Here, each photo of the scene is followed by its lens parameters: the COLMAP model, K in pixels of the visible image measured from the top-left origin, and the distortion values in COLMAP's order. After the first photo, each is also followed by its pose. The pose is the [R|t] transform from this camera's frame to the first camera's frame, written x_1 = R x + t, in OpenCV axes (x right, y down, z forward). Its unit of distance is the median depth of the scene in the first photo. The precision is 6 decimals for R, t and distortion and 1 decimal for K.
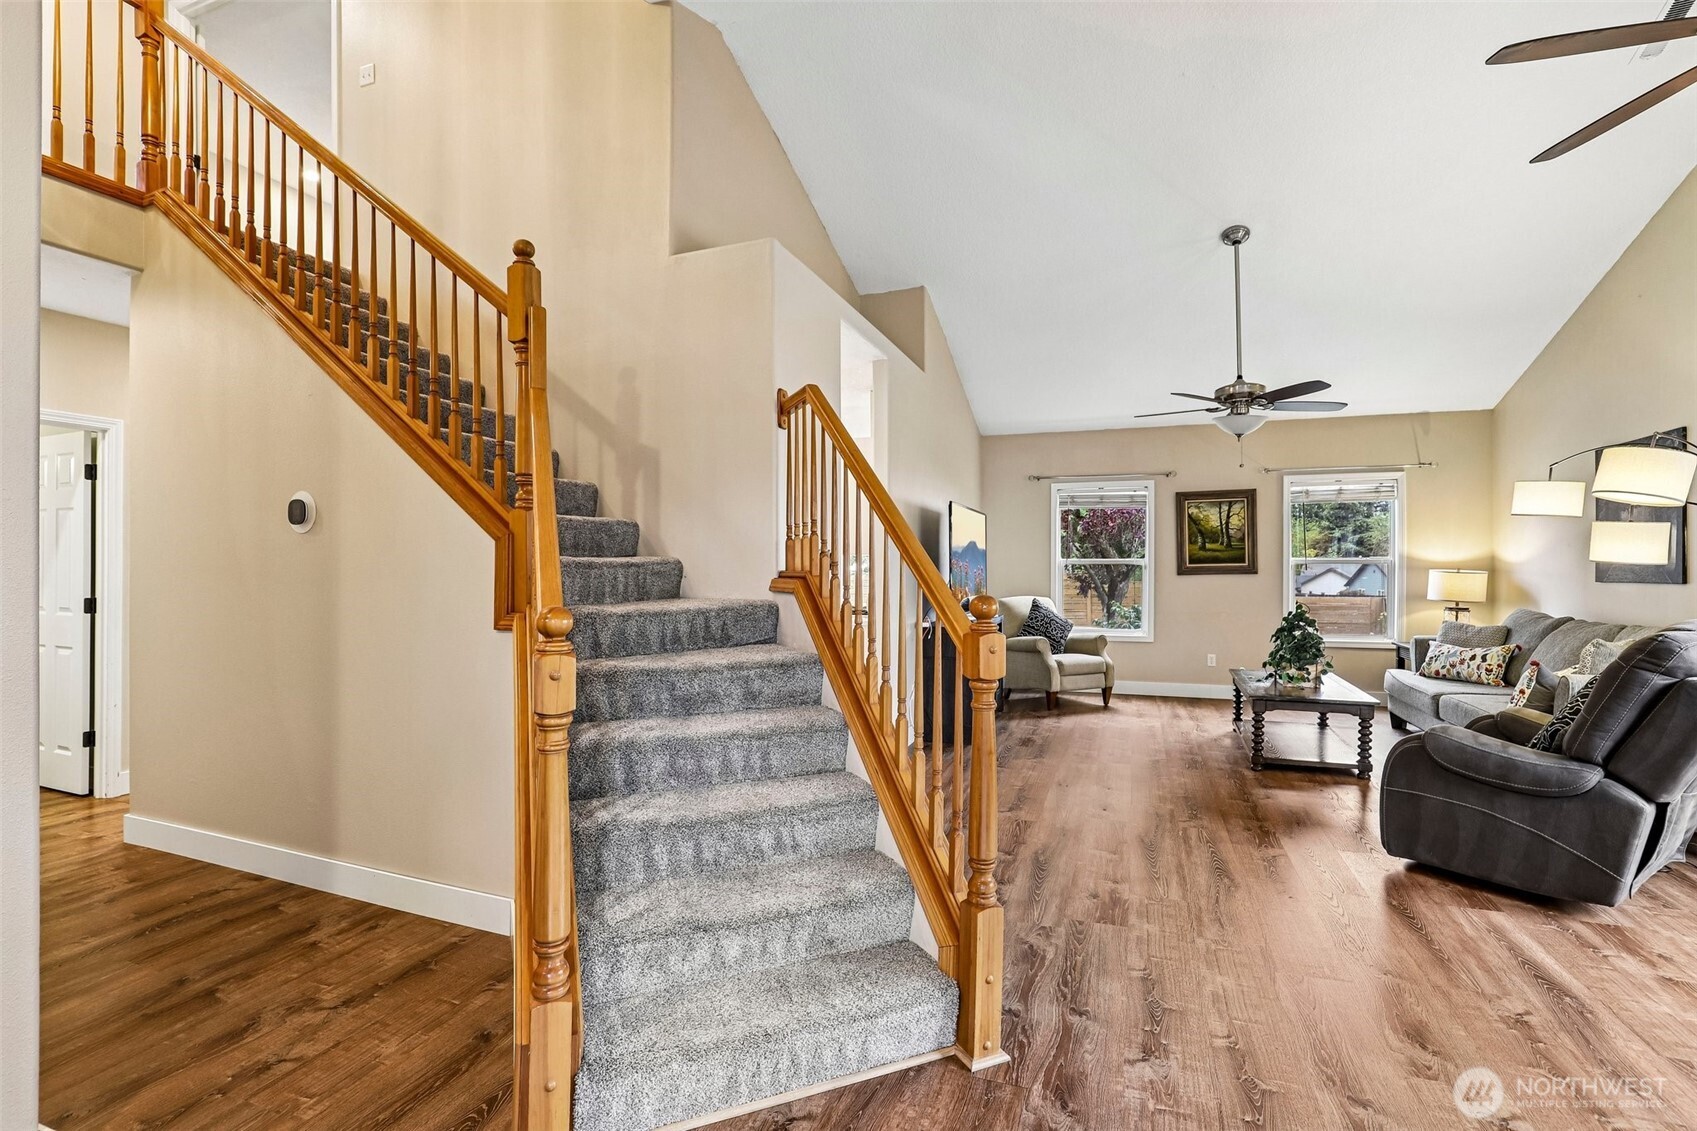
lens RADIAL K [[783.7, 0, 840.2], [0, 783.7, 566.7], [0, 0, 1]] dist [-0.027695, 0.001000]
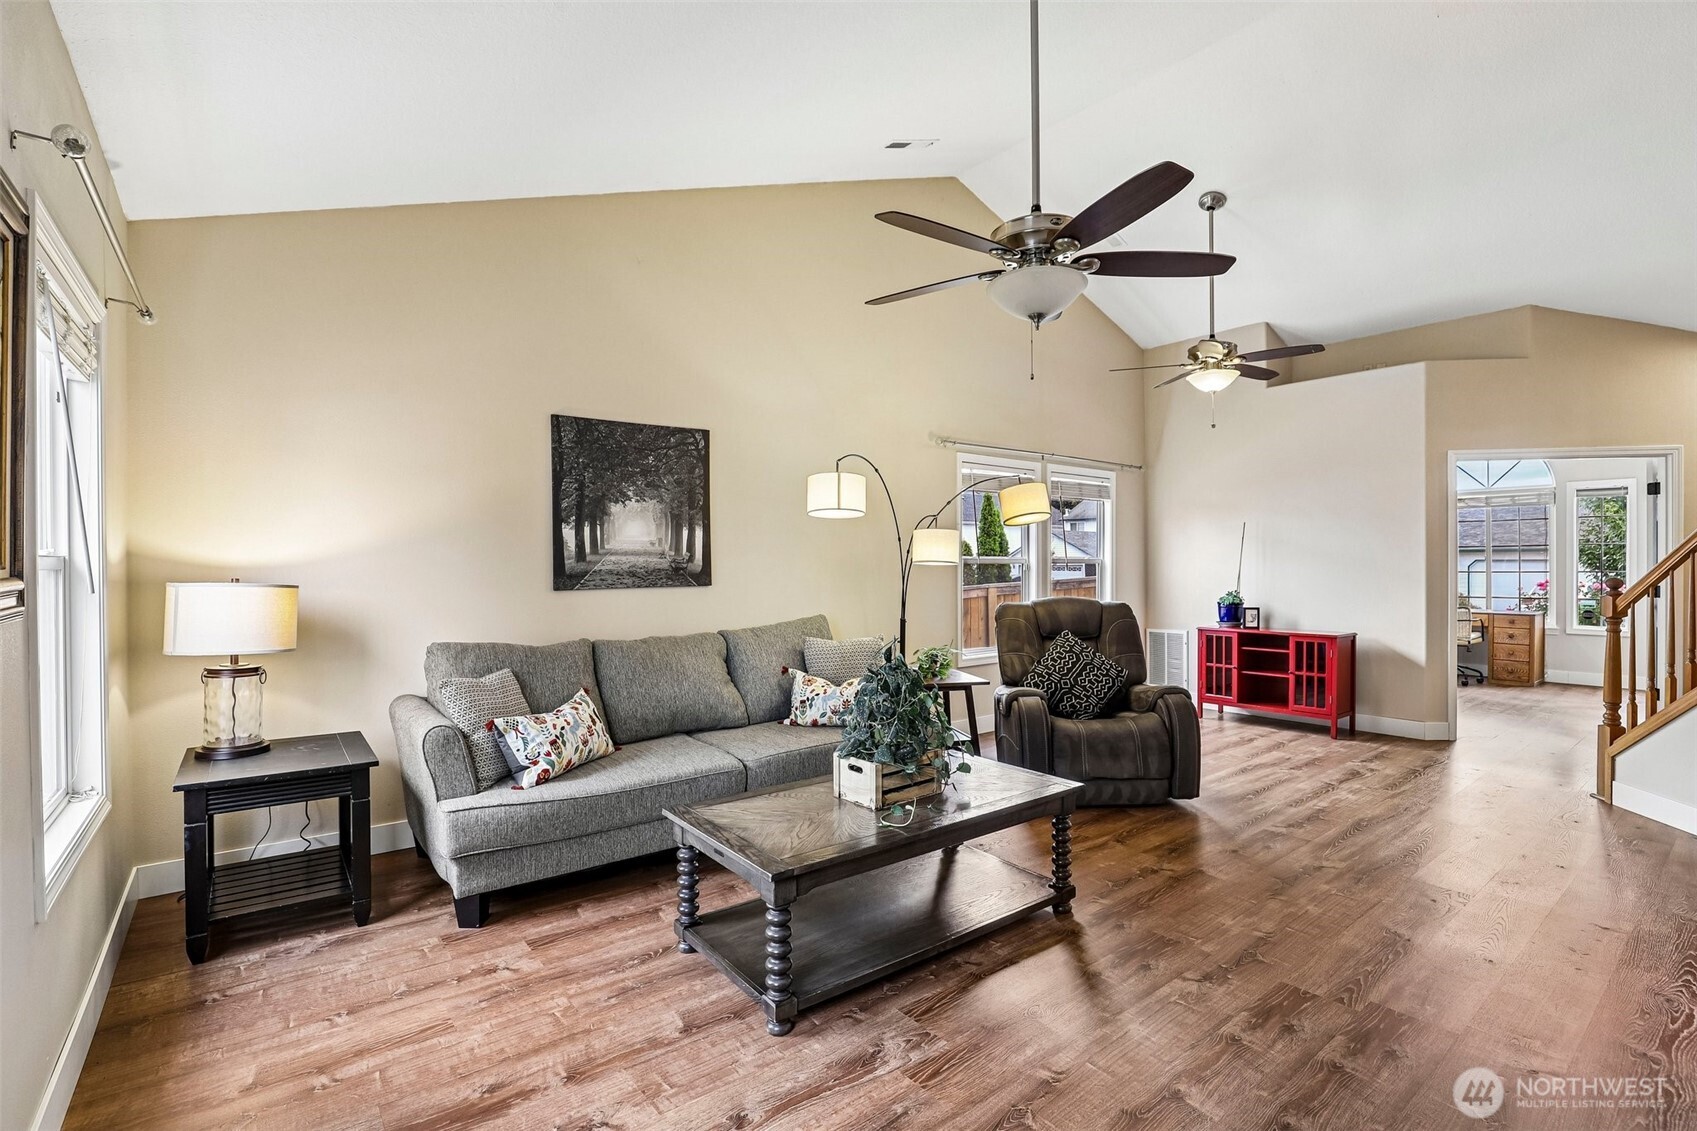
lens RADIAL K [[783.7, 0, 852.9], [0, 783.7, 565.5], [0, 0, 1]] dist [-0.027695, 0.001000]
pose [[-0.856153, -0.000689, 0.516722, 0.255299], [0.004770, 0.999946, 0.009238, -0.008189], [-0.516701, 0.010374, -0.856103, 1.121826]]
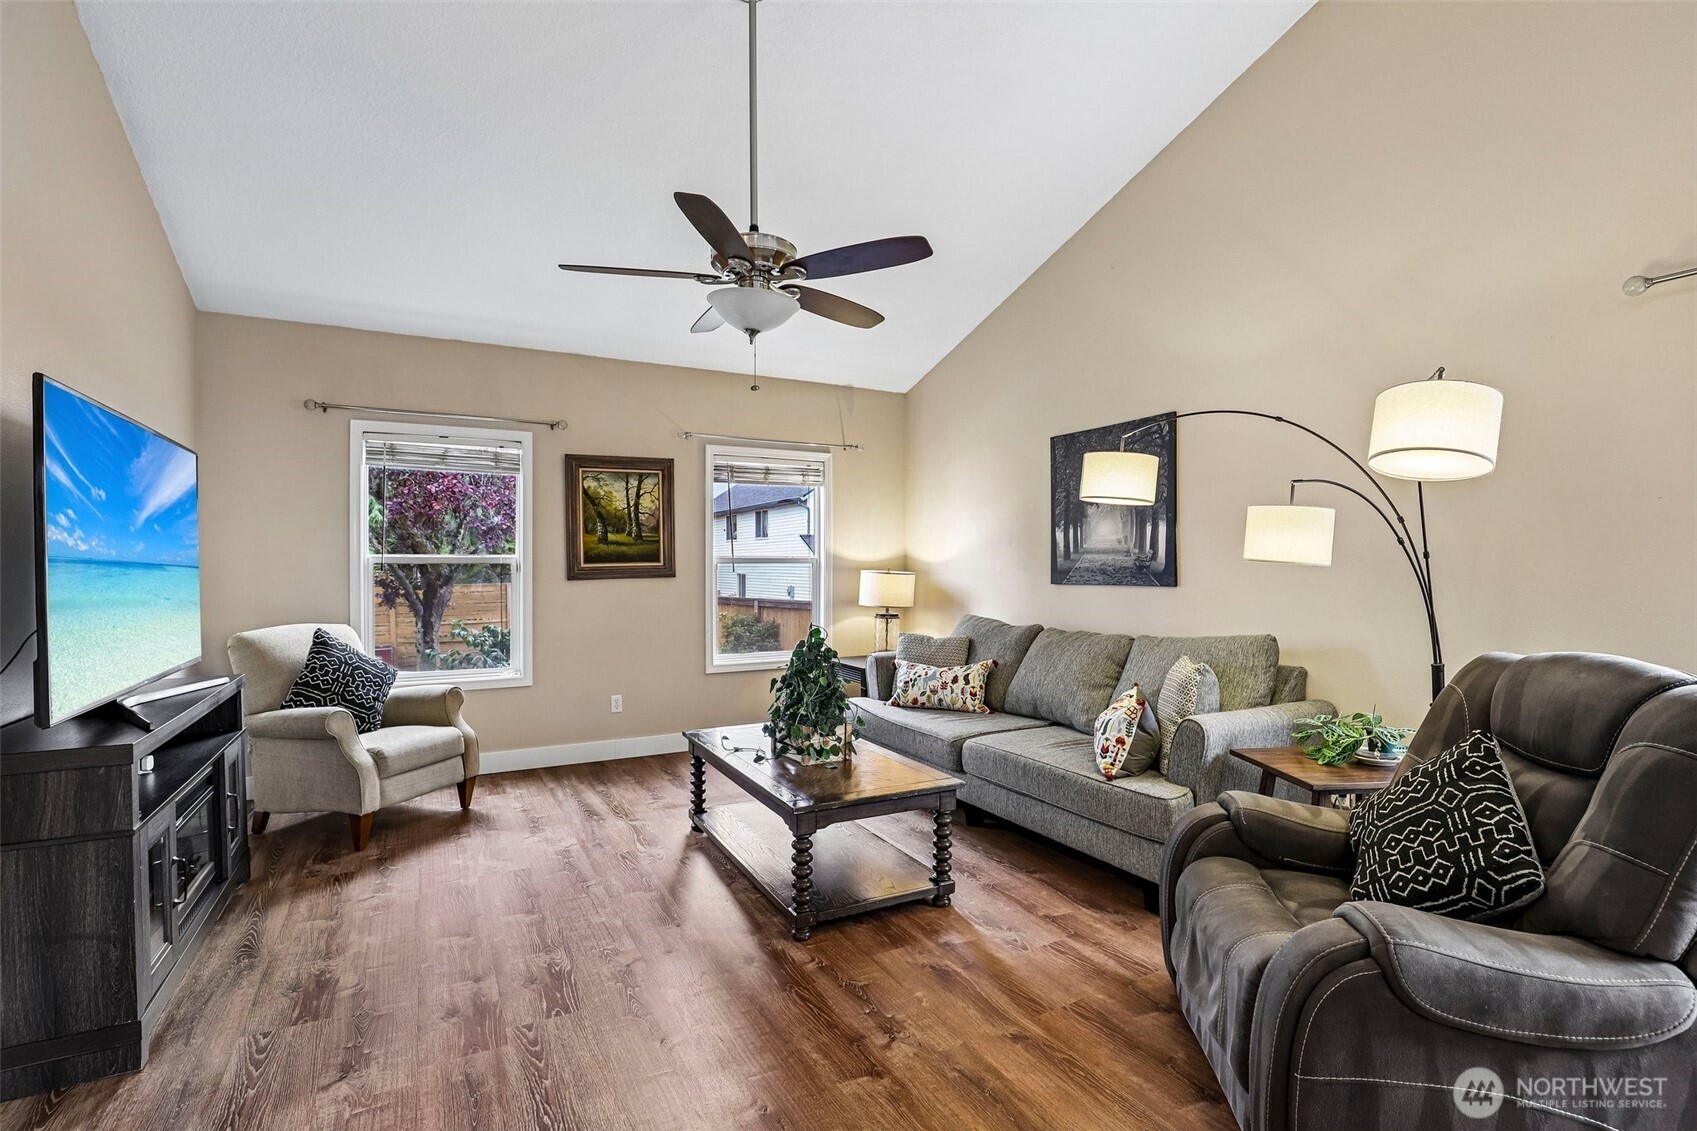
lens RADIAL K [[783.7, 0, 841.2], [0, 783.7, 578.3], [0, 0, 1]] dist [-0.027695, 0.001000]
pose [[0.660126, -0.013567, 0.751032, 0.098703], [0.000756, 0.999848, 0.017397, -0.002518], [-0.751154, -0.010916, 0.660036, 0.429754]]
